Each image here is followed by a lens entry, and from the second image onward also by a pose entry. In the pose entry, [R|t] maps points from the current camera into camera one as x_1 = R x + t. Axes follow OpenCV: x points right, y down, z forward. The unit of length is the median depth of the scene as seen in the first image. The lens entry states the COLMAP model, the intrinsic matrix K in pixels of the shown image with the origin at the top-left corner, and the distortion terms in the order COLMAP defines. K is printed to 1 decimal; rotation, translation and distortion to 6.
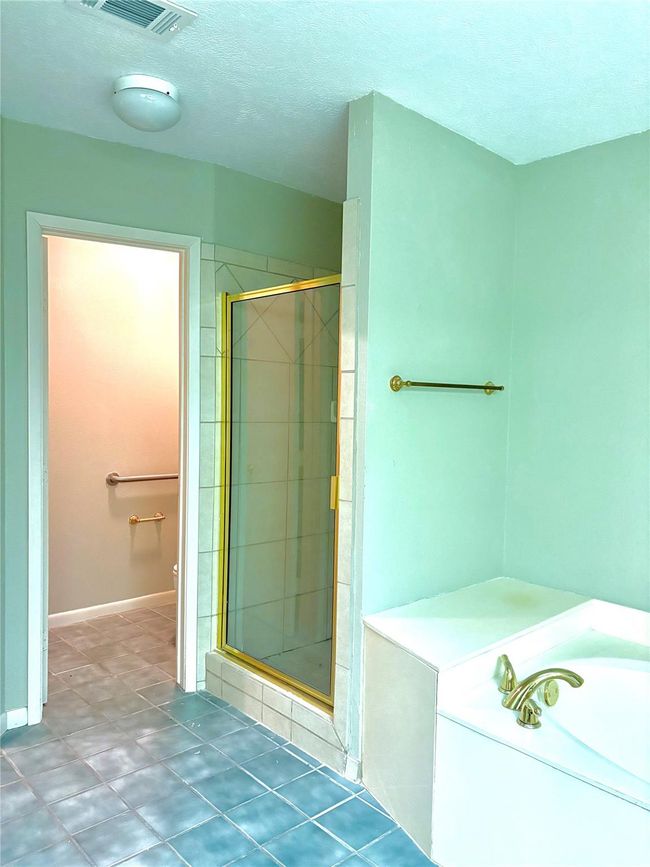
lens RADIAL K [[659.4, 0, 320.8], [0, 659.4, 437.9], [0, 0, 1]] dist [0.039179, -0.002049]
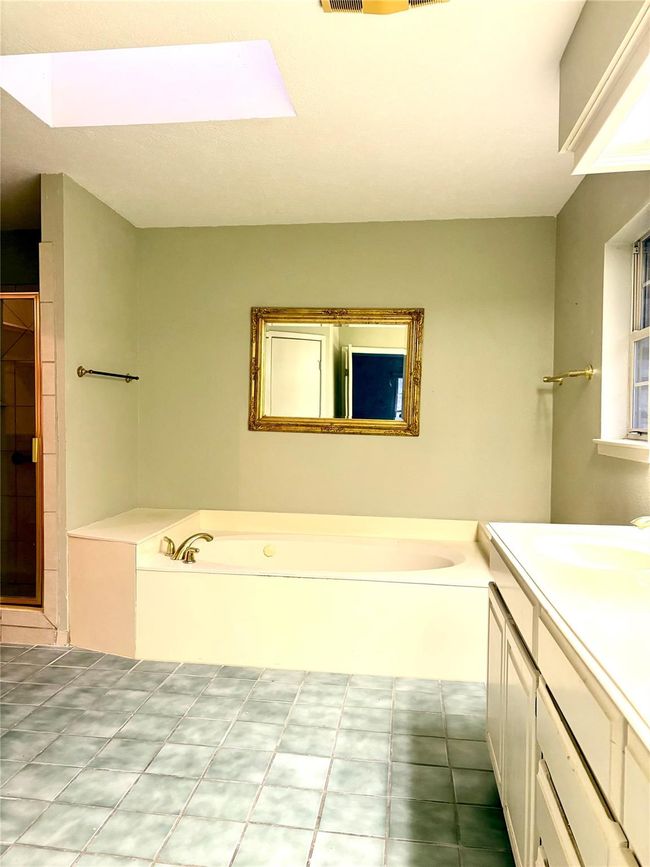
lens RADIAL K [[659.4, 0, 320.8], [0, 659.4, 437.9], [0, 0, 1]] dist [0.039179, -0.002049]
pose [[0.774901, -0.037438, 0.630973, -0.415660], [0.040510, 0.999134, 0.009532, 0.073317], [-0.630783, 0.018174, 0.775746, -0.482697]]
